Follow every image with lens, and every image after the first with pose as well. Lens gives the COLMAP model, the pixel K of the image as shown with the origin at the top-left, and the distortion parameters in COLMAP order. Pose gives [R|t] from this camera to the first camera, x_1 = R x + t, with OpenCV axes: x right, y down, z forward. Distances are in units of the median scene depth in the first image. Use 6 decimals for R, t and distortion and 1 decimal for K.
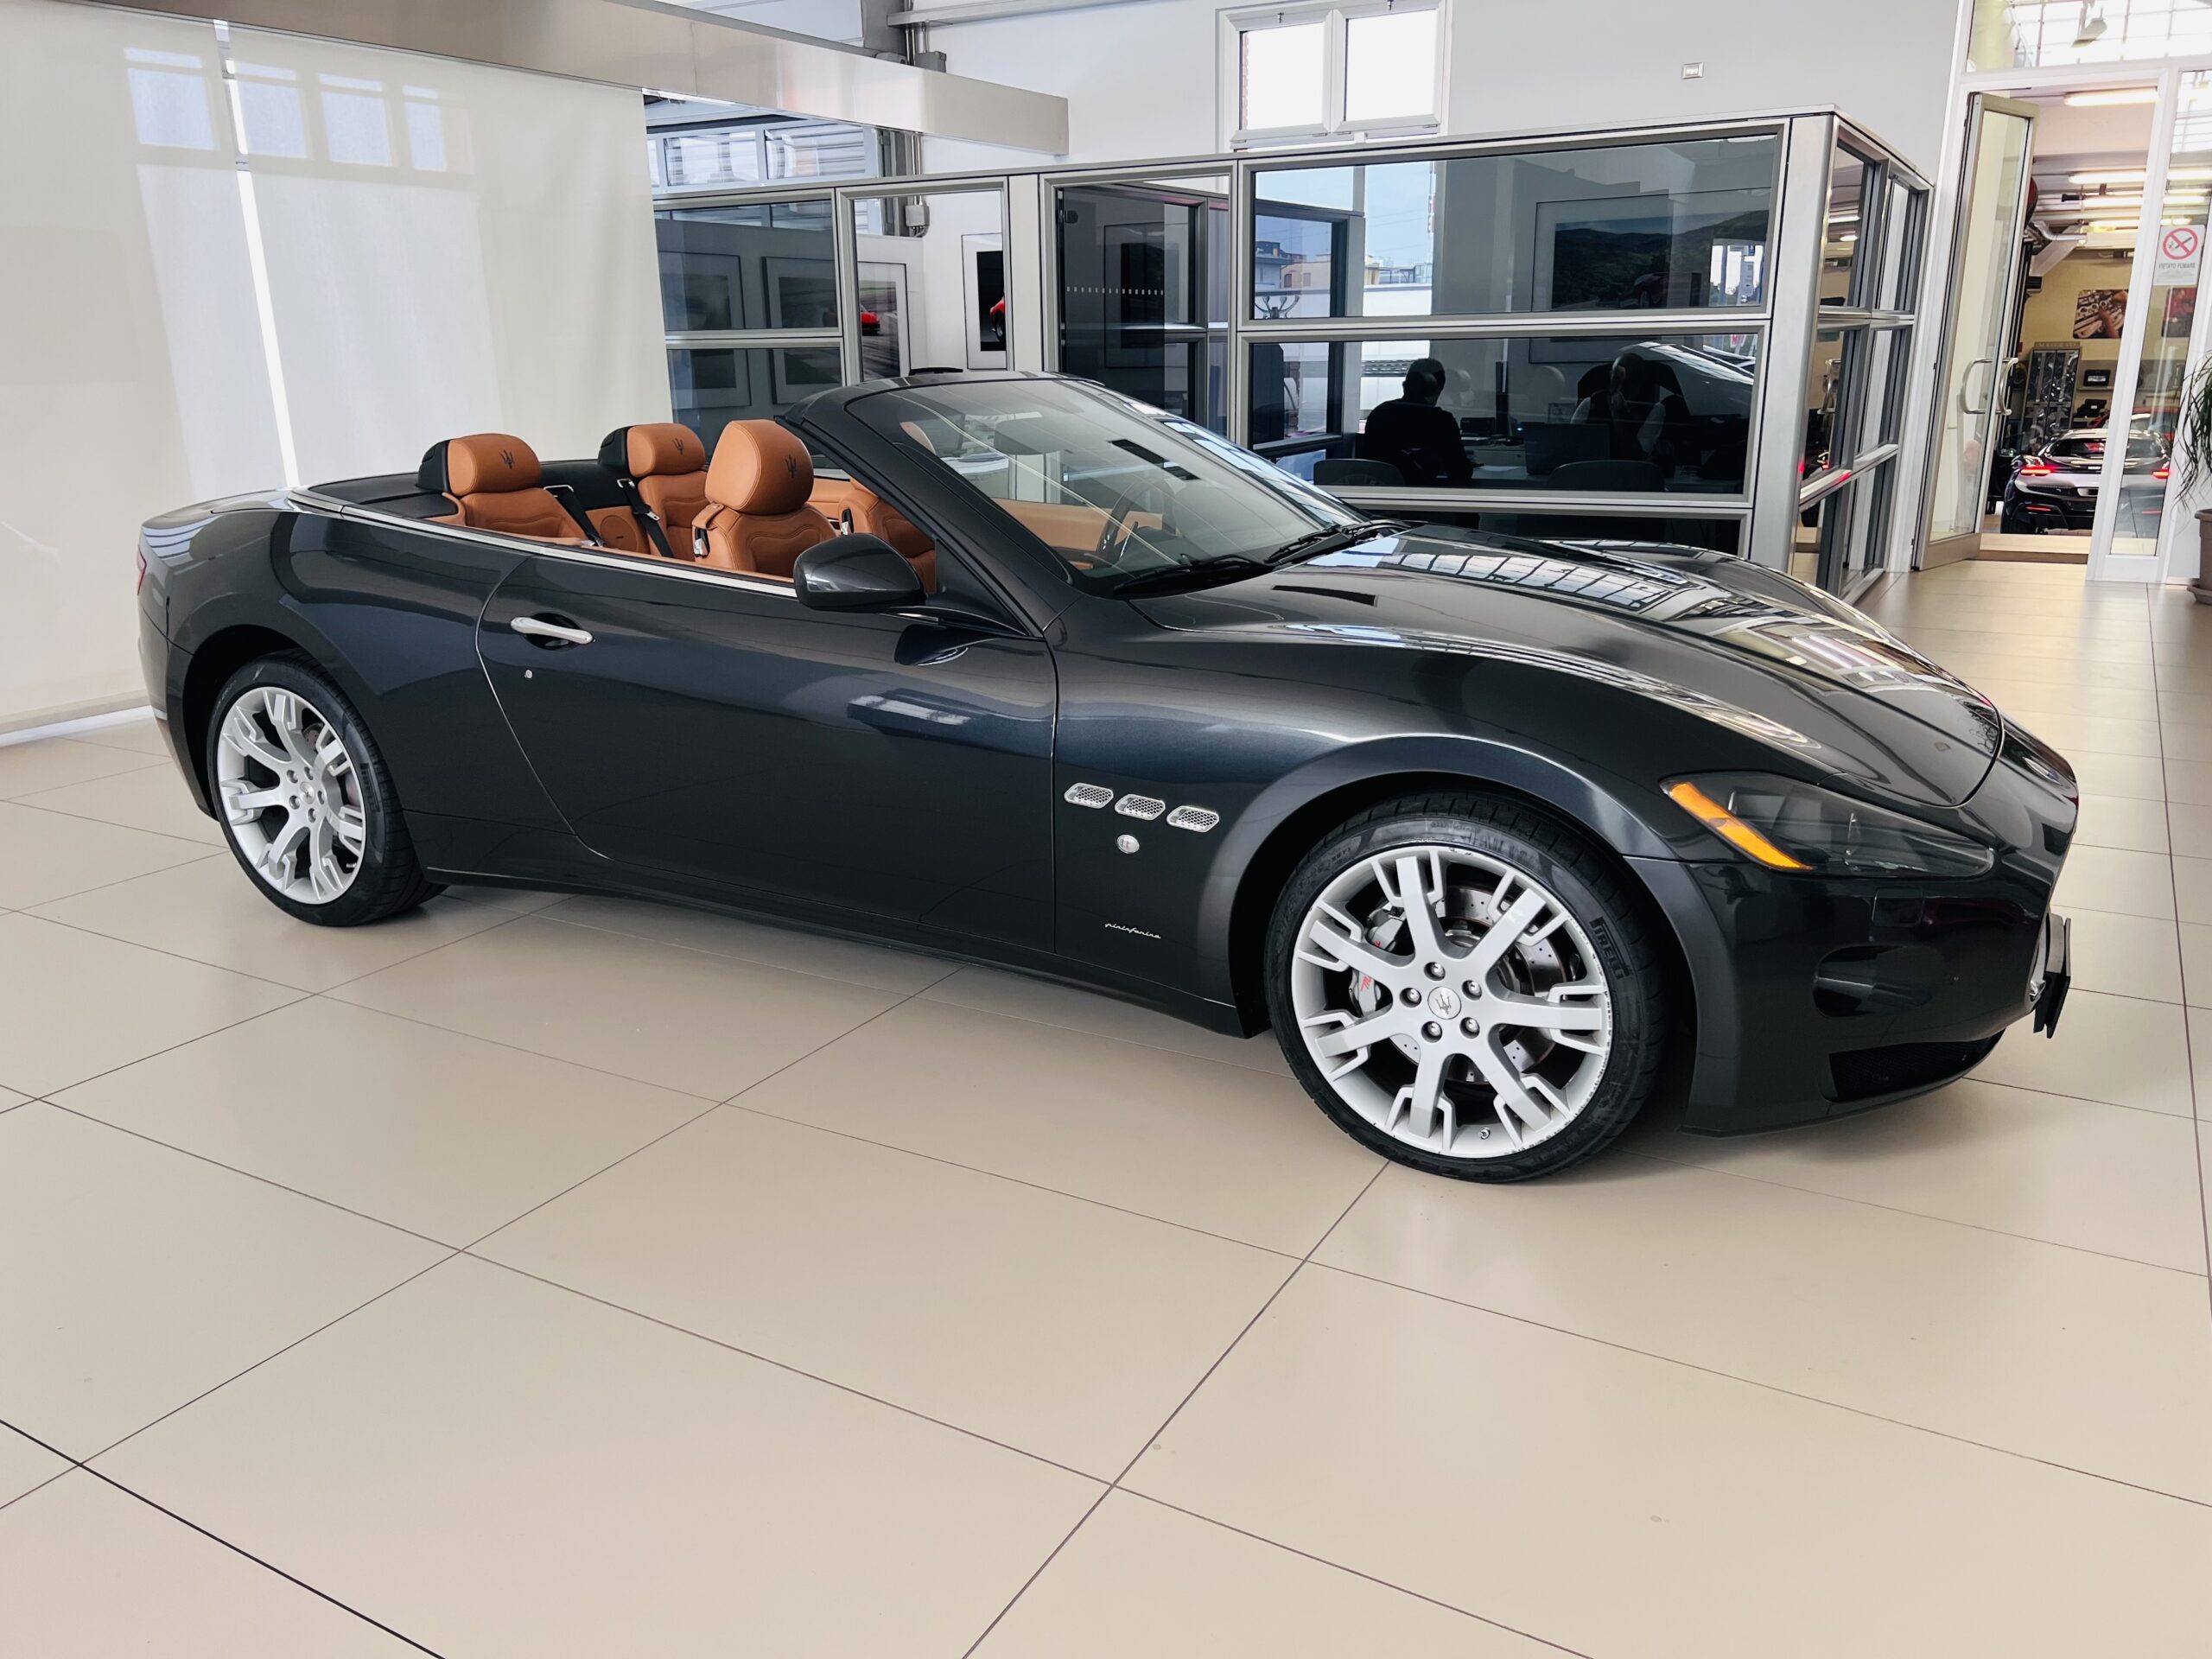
lens RADIAL K [[1690.8, 0, 1106.0], [0, 1690.8, 829.5], [0, 0, 1]] dist [0.004193, 0.000090]
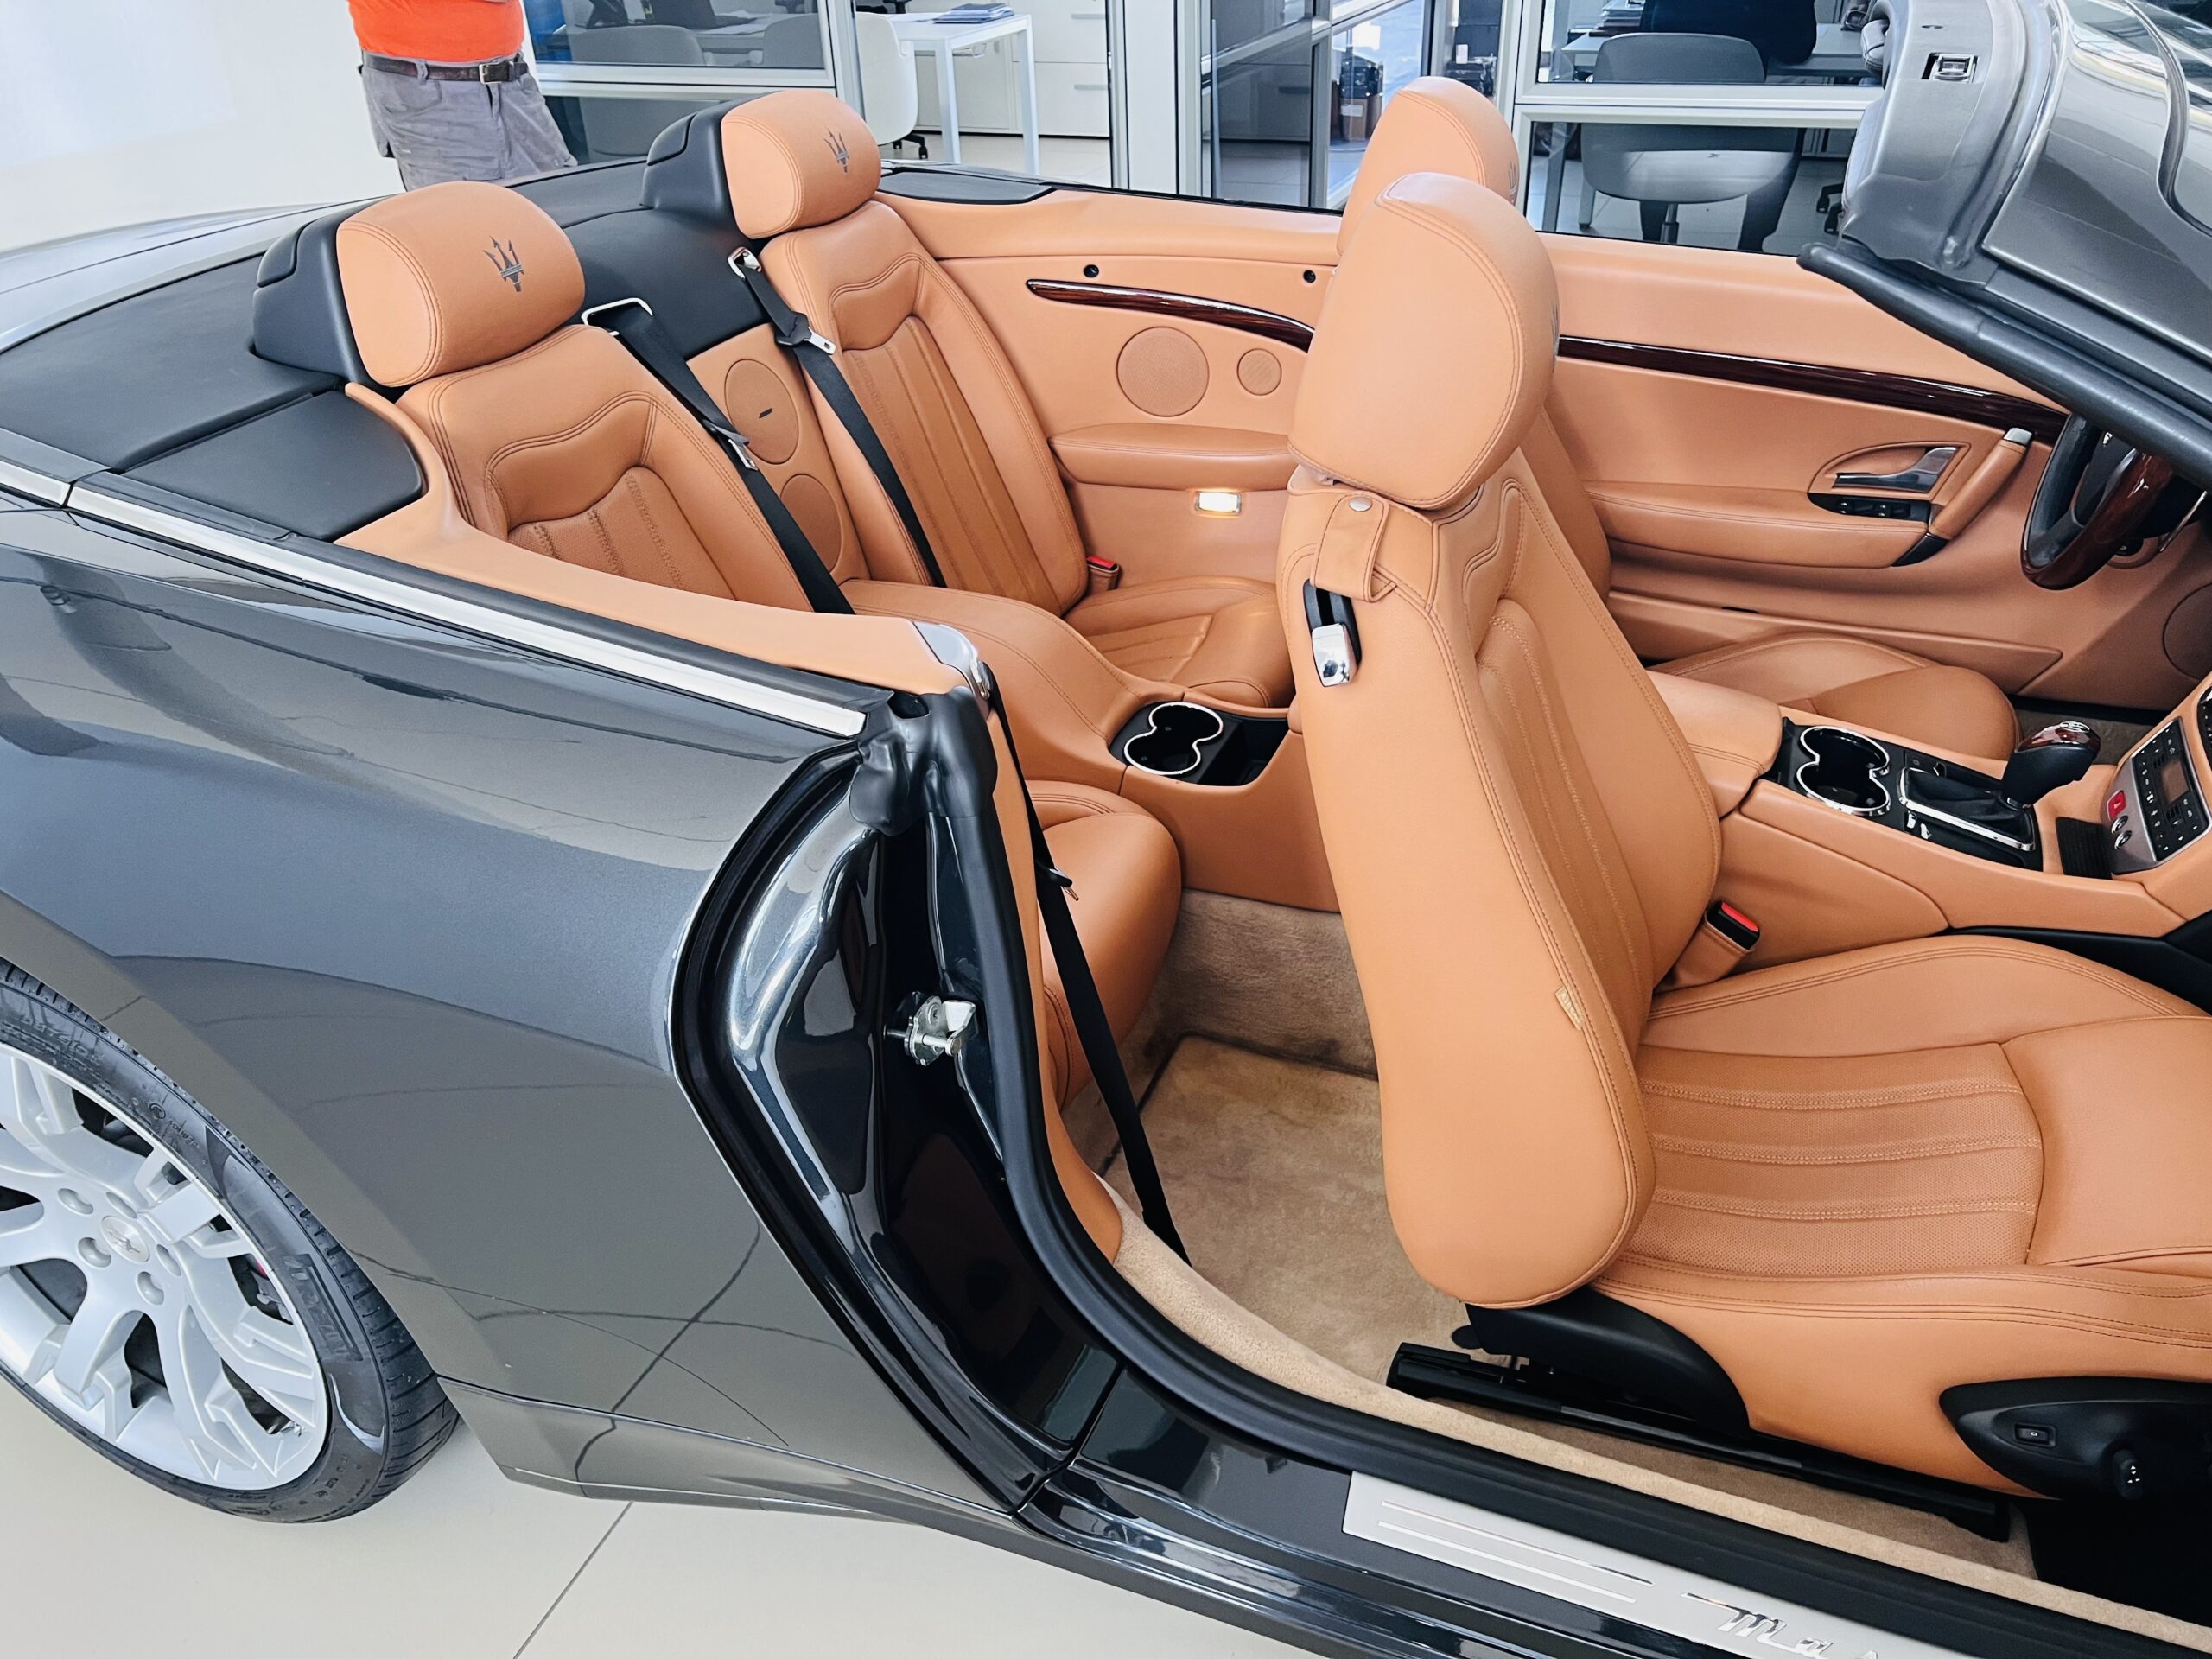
lens RADIAL K [[1690.8, 0, 1106.0], [0, 1690.8, 829.5], [0, 0, 1]] dist [0.004193, 0.000090]
pose [[0.990986, -0.086549, 0.102255, -0.277111], [0.057619, 0.964449, 0.257911, -0.191225], [-0.120941, -0.249694, 0.960742, 0.613001]]
